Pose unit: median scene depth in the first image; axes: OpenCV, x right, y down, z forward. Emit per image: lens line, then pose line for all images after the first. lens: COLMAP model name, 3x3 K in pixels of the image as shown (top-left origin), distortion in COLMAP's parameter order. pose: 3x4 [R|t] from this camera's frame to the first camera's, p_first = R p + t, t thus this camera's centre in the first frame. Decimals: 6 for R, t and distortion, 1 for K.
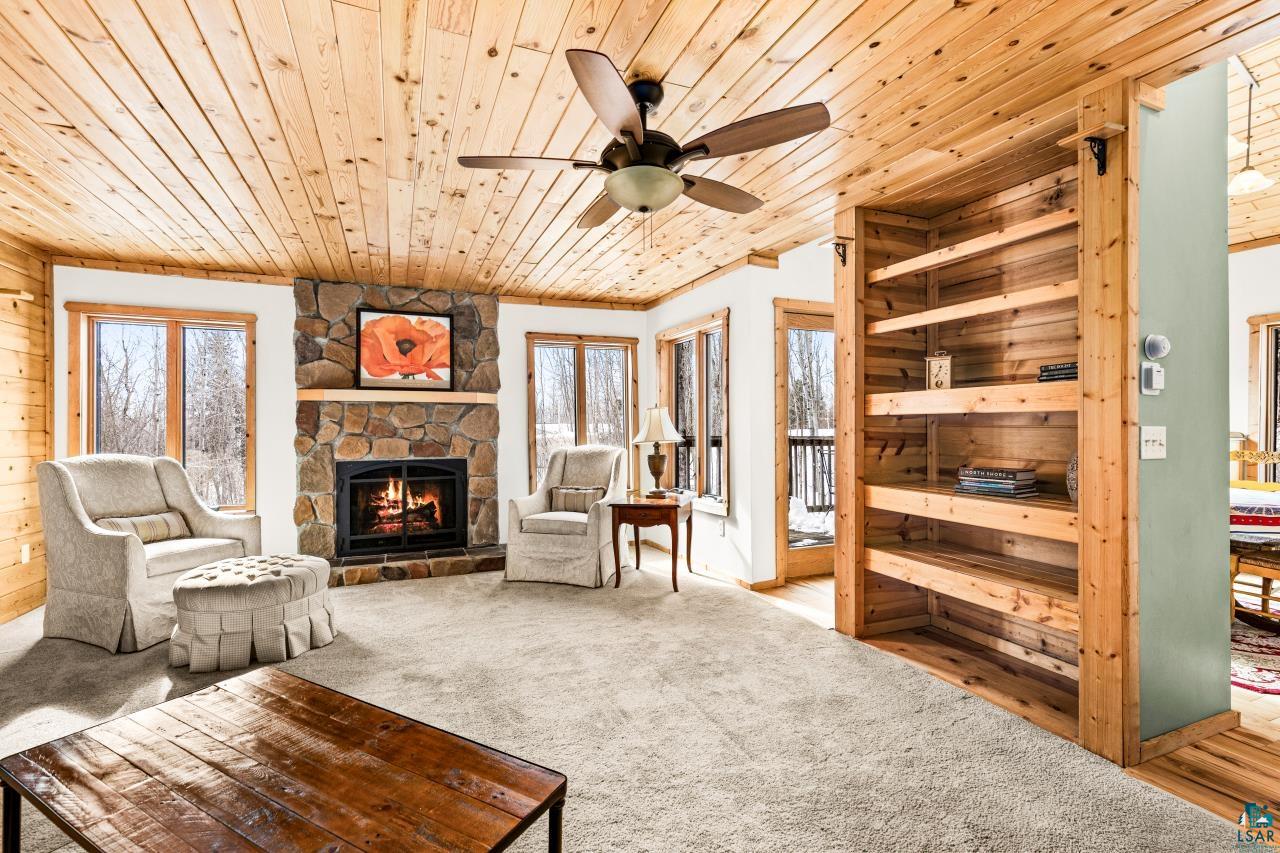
lens RADIAL K [[574.4, 0, 622.2], [0, 574.4, 425.8], [0, 0, 1]] dist [0.009671, -0.002229]
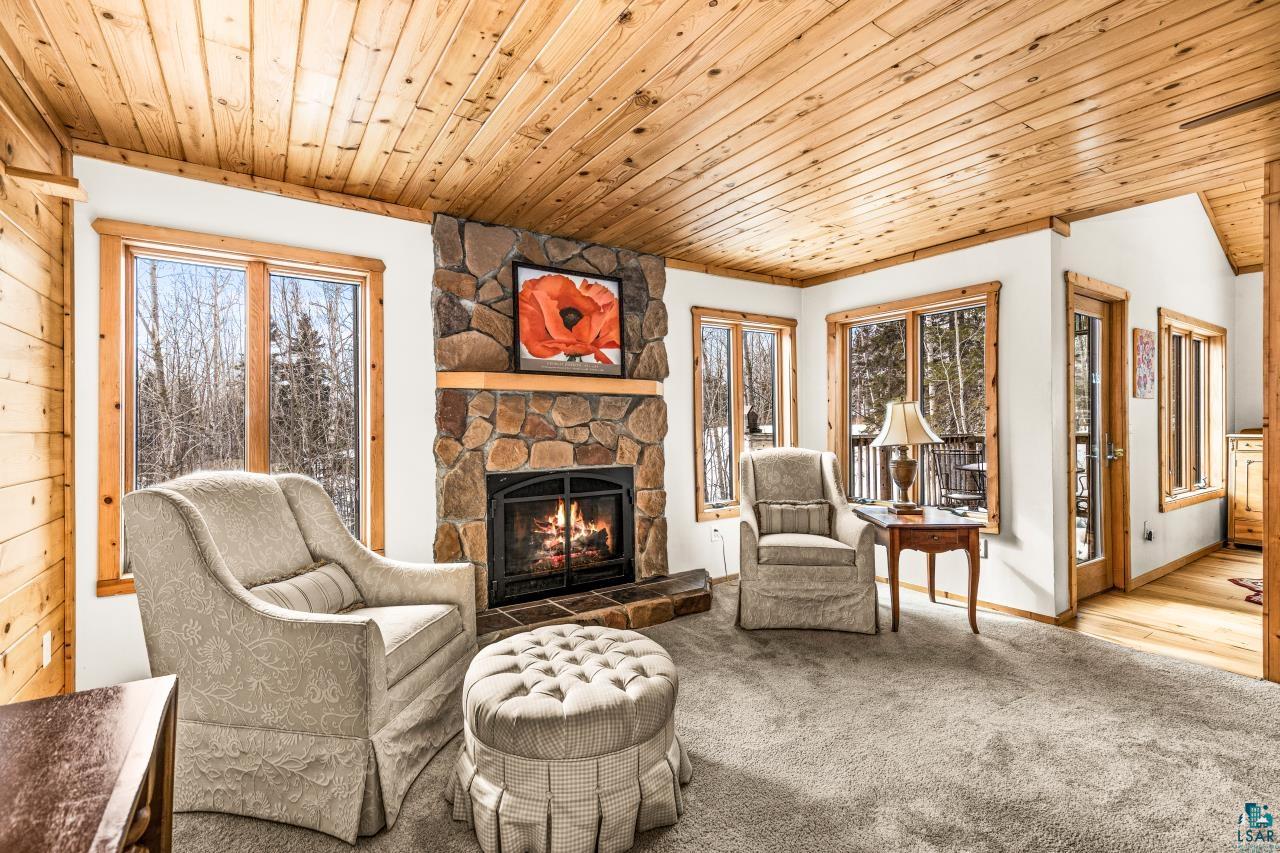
lens RADIAL K [[574.4, 0, 609.6], [0, 574.4, 420.8], [0, 0, 1]] dist [0.009671, -0.002229]
pose [[0.981369, 0.001864, 0.192122, -0.490748], [-0.001202, 0.999993, -0.003562, -0.001717], [-0.192127, 0.003265, 0.981365, 0.273911]]
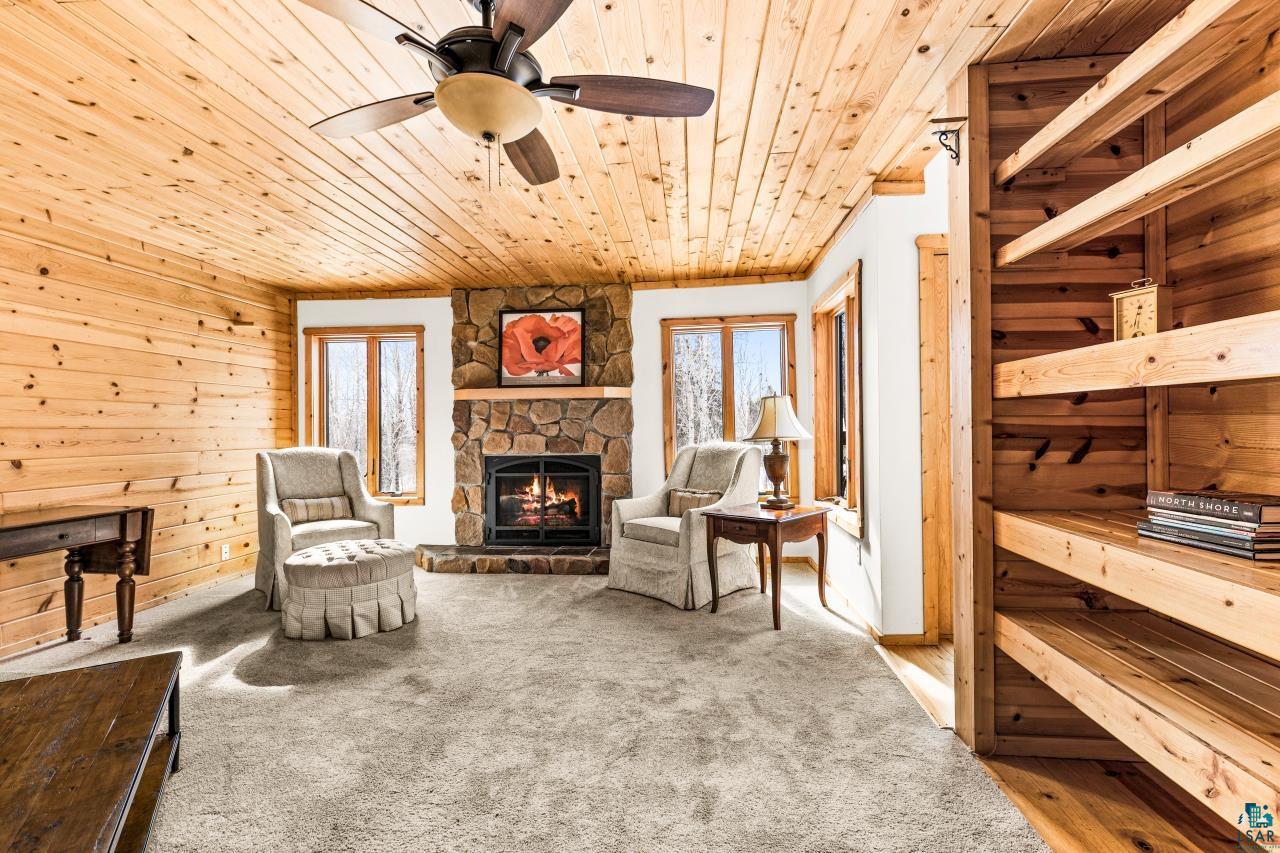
lens RADIAL K [[574.4, 0, 636.3], [0, 574.4, 422.8], [0, 0, 1]] dist [0.009671, -0.002229]
pose [[0.884211, -0.008990, -0.467002, 0.257308], [0.010292, 0.999947, 0.000237, 0.002962], [0.466975, -0.005016, 0.884256, 0.187568]]
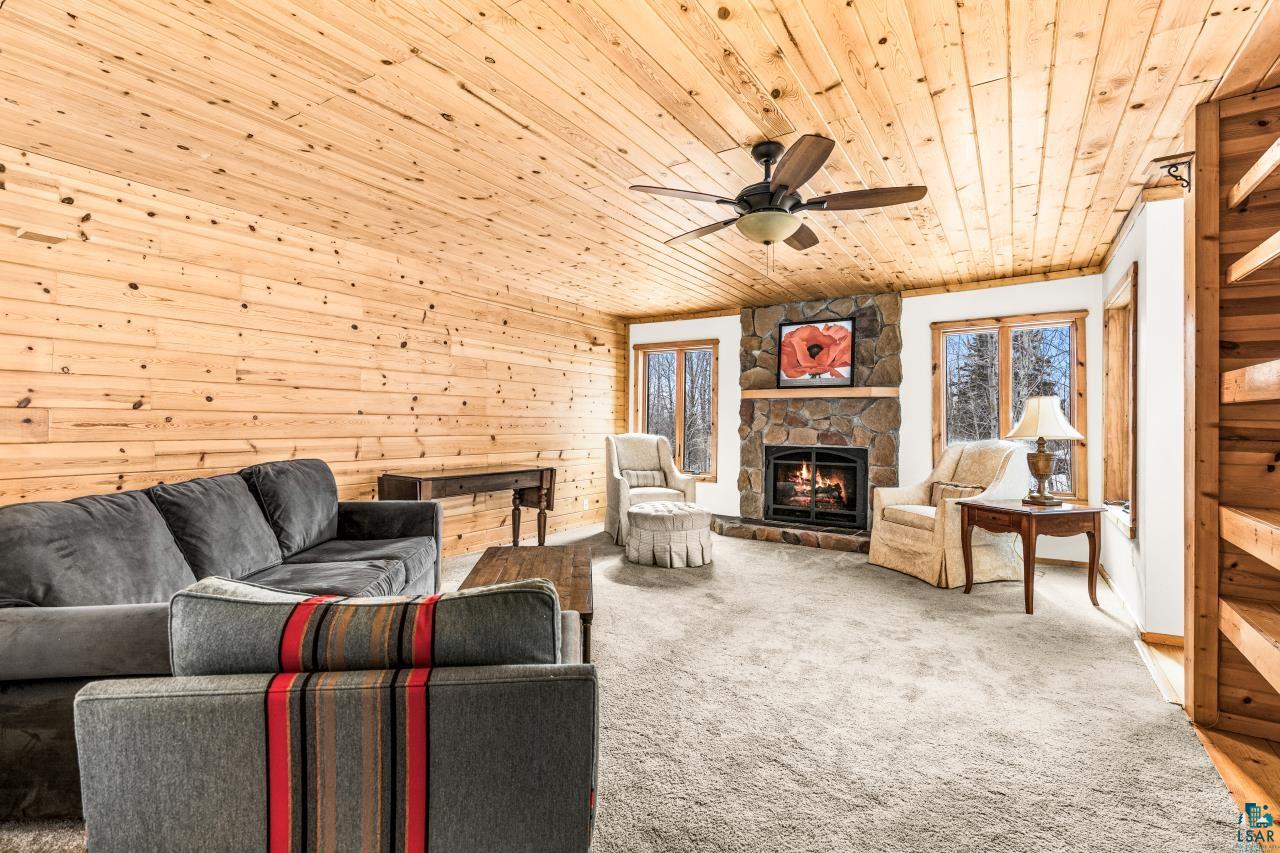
lens RADIAL K [[574.4, 0, 638.0], [0, 574.4, 419.7], [0, 0, 1]] dist [0.009671, -0.002229]
pose [[0.567546, 0.006663, -0.823314, 0.408682], [-0.006641, 0.999972, 0.003515, 0.002195], [0.823315, 0.003473, 0.567575, 0.033233]]
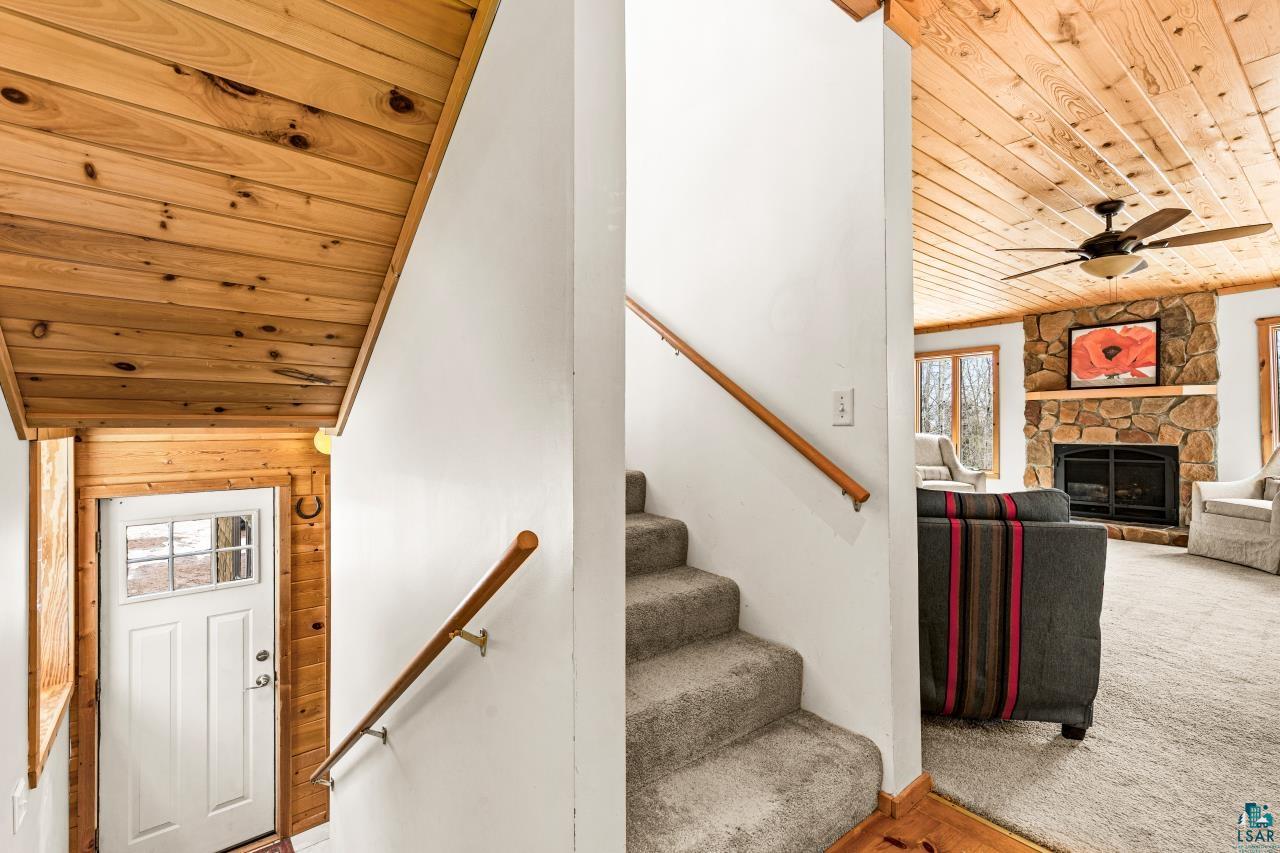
lens RADIAL K [[574.4, 0, 654.6], [0, 574.4, 420.5], [0, 0, 1]] dist [0.009671, -0.002229]
pose [[0.286558, -0.009385, -0.958017, 0.546503], [0.004512, 0.999954, -0.008447, 0.014480], [0.958052, -0.001902, 0.286587, -0.299342]]
